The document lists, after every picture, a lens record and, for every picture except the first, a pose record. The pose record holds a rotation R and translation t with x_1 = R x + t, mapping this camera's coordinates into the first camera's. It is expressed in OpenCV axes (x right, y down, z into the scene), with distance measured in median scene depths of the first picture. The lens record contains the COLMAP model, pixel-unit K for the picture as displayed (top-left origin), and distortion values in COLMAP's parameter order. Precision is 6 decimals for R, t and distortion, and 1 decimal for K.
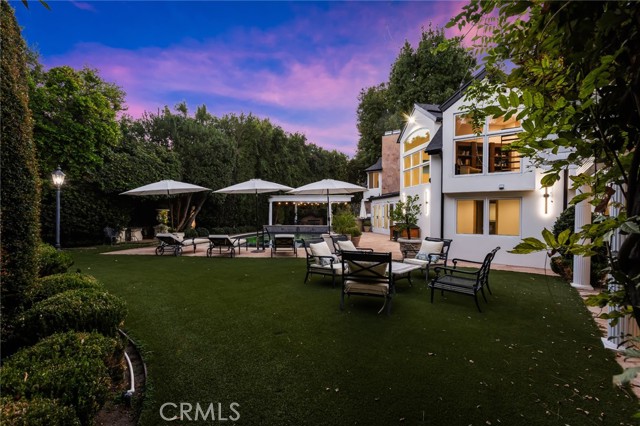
lens RADIAL K [[287.8, 0, 320.0], [0, 287.8, 213.0], [0, 0, 1]] dist [-0.014681, 0.010058]
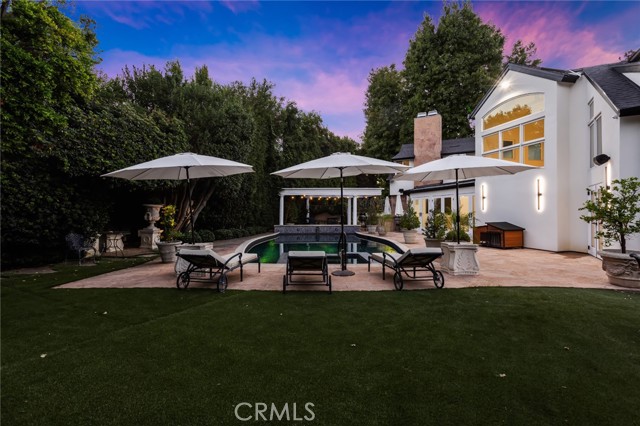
lens RADIAL K [[296.1, 0, 321.0], [0, 296.1, 203.6], [0, 0, 1]] dist [-0.001069, 0.000624]
pose [[0.996010, -0.001396, 0.089228, -0.207952], [0.003150, 0.999805, -0.019513, 0.000001], [-0.089184, 0.019716, 0.995820, 0.249601]]
